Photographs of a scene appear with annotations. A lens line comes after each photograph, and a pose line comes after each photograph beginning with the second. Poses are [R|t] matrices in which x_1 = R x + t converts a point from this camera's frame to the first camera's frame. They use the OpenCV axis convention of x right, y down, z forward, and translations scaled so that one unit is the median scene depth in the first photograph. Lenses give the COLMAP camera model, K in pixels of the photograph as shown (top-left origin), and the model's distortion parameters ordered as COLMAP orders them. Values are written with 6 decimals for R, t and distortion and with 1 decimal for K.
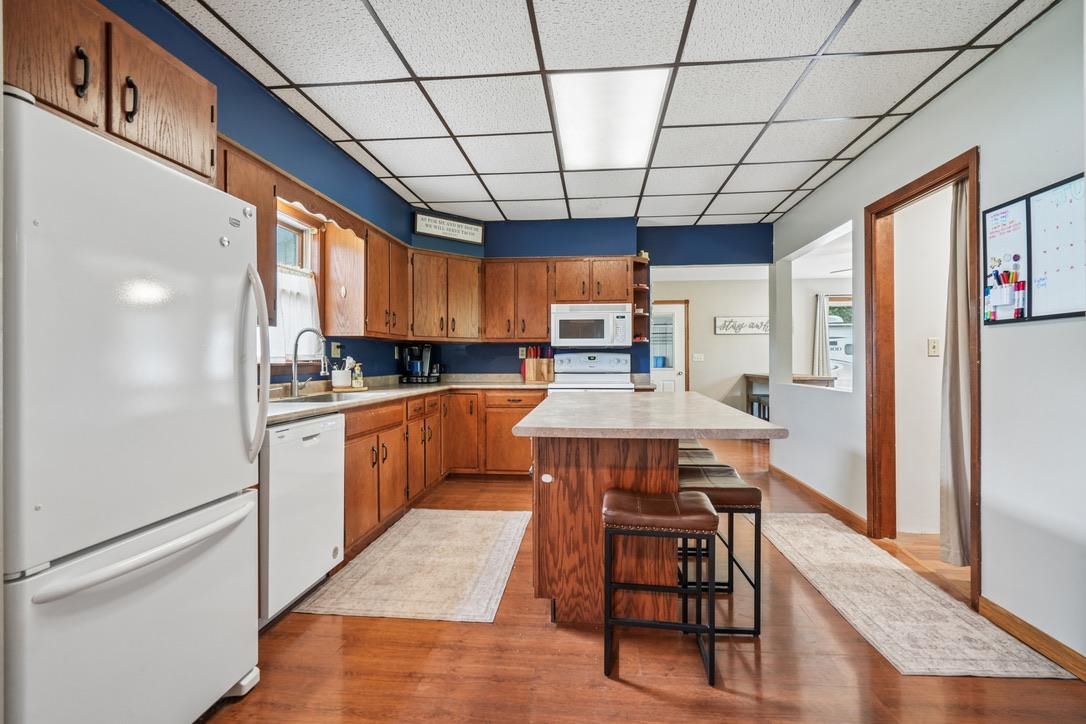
lens RADIAL K [[499.9, 0, 544.3], [0, 499.9, 362.2], [0, 0, 1]] dist [-0.002389, -0.000016]
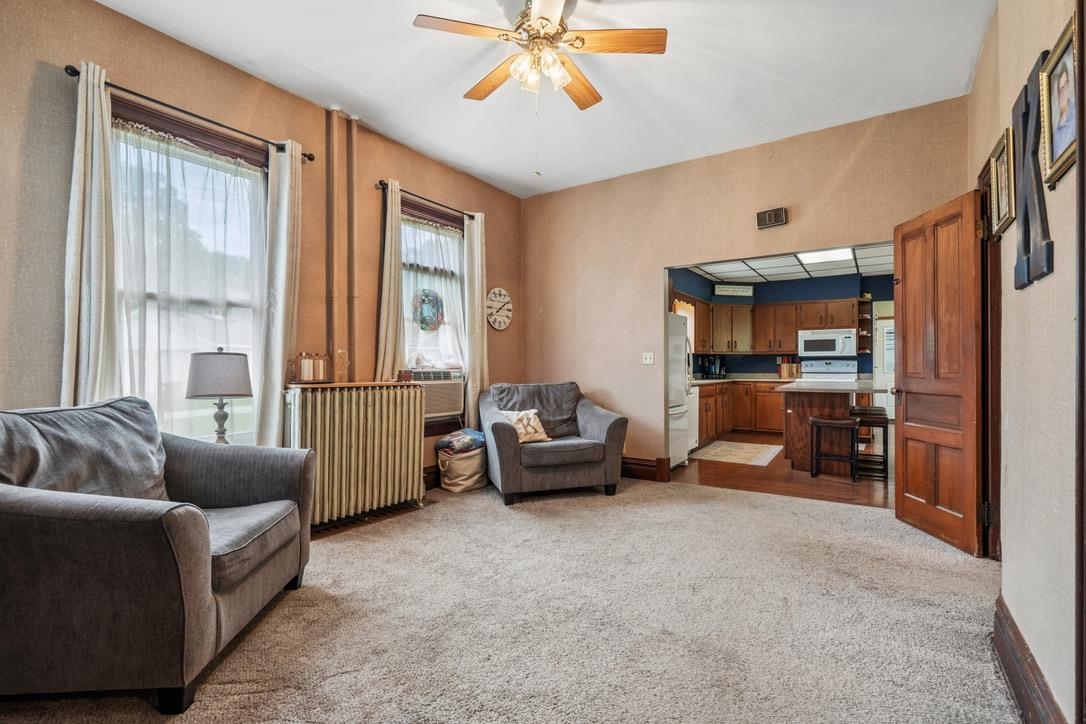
lens RADIAL K [[499.9, 0, 541.7], [0, 499.9, 365.9], [0, 0, 1]] dist [-0.002389, -0.000016]
pose [[0.882685, -0.000751, -0.469964, 0.040136], [-0.001063, 0.999993, -0.003594, 0.006251], [0.469963, 0.003672, 0.882678, -0.837182]]
